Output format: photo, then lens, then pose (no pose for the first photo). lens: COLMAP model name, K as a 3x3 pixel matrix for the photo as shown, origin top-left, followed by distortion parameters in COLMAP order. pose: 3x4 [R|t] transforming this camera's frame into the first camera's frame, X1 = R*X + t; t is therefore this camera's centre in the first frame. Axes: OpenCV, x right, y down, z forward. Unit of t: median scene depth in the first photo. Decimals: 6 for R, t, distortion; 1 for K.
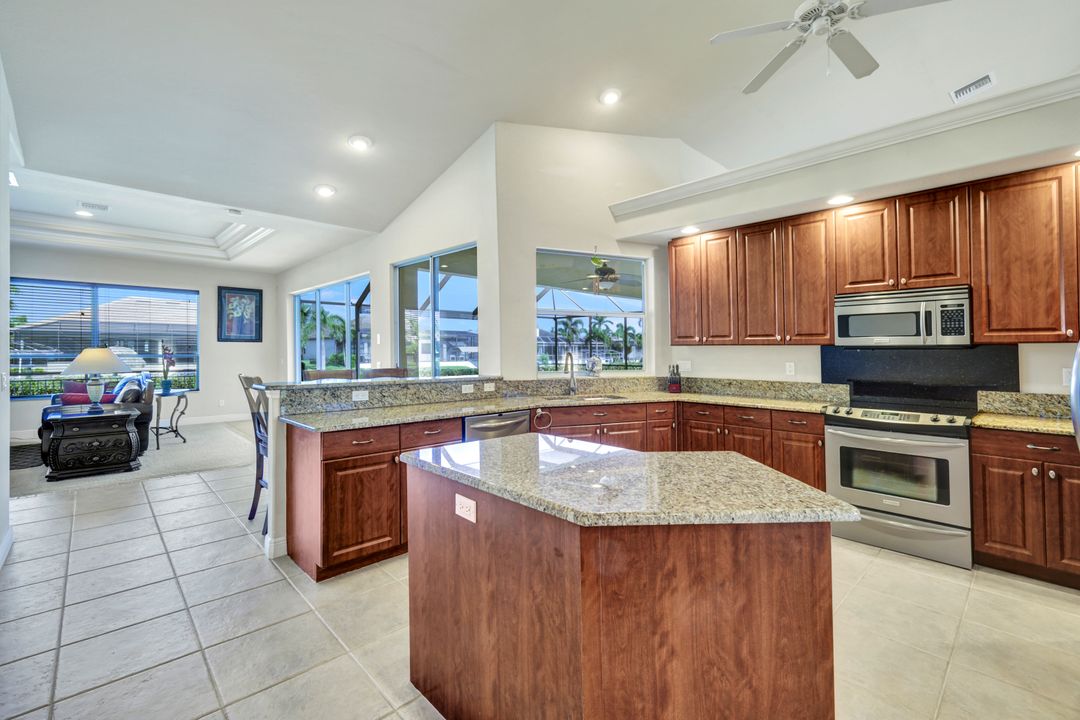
lens RADIAL K [[470.1, 0, 549.4], [0, 470.1, 358.8], [0, 0, 1]] dist [0.003233, -0.000865]
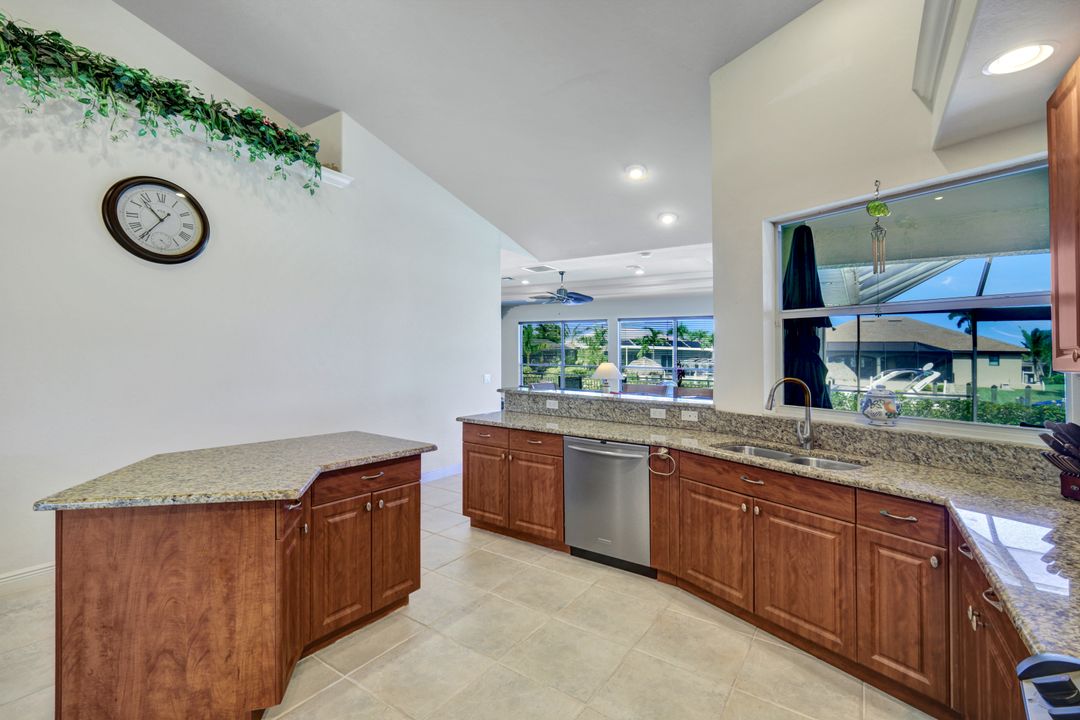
lens RADIAL K [[470.1, 0, 537.6], [0, 470.1, 369.9], [0, 0, 1]] dist [0.003233, -0.000865]
pose [[0.194681, 0.024376, -0.980564, 0.635478], [-0.037226, 0.999155, 0.017447, -0.023702], [0.980160, 0.033106, 0.195424, 0.607162]]
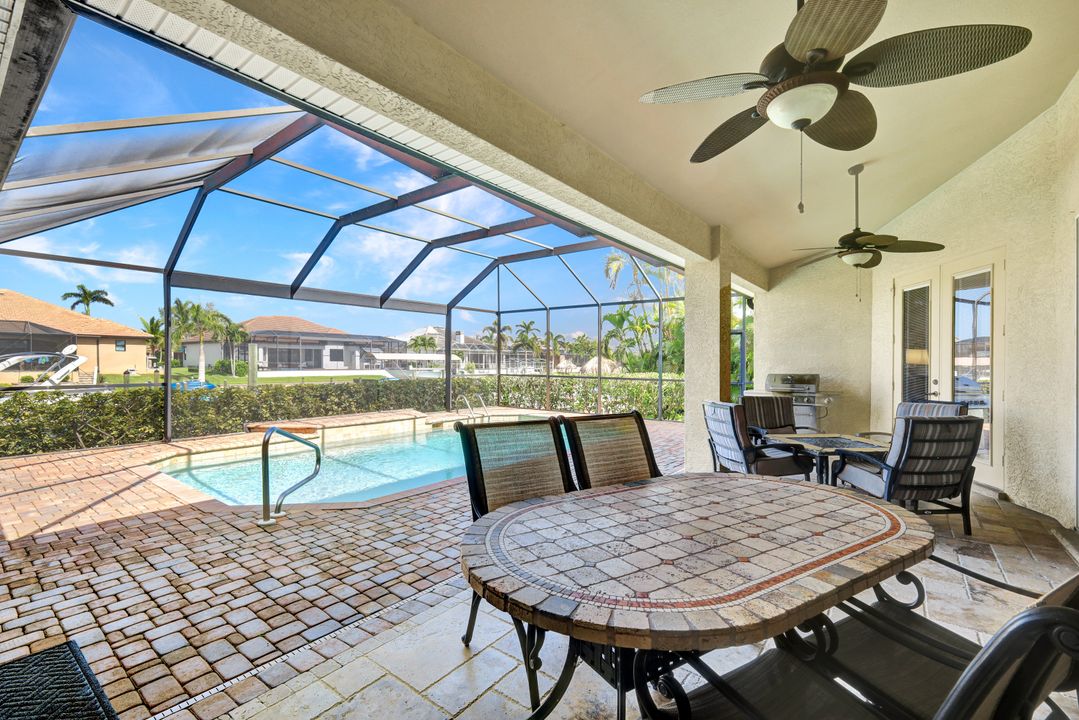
lens RADIAL K [[469.7, 0, 538.7], [0, 469.7, 372.9], [0, 0, 1]] dist [0.003233, -0.000865]
pose [[0.990222, 0.003482, 0.139454, -0.120821], [-0.005031, 0.999929, 0.010757, 0.000513], [-0.139407, -0.011354, 0.990170, 1.282290]]
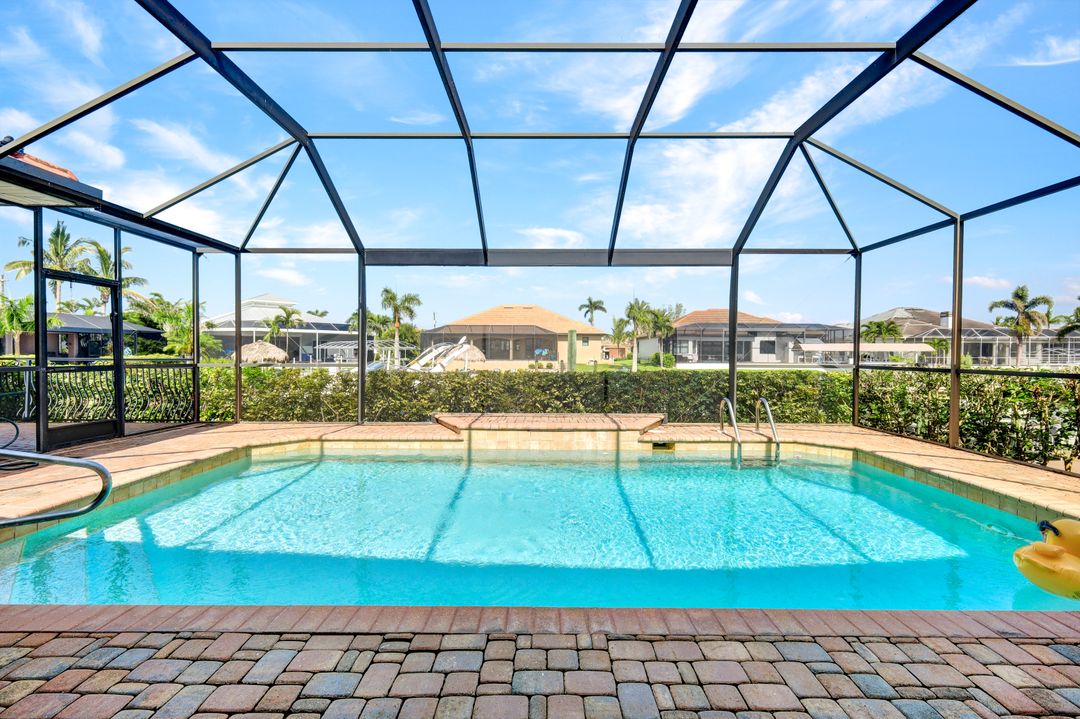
lens RADIAL K [[470.1, 0, 541.9], [0, 470.1, 363.7], [0, 0, 1]] dist [0.003233, -0.000865]
pose [[0.716024, 0.018510, -0.697830, 0.522335], [-0.013945, 0.999828, 0.012211, 0.037179], [0.697936, 0.000988, 0.716160, 2.622905]]
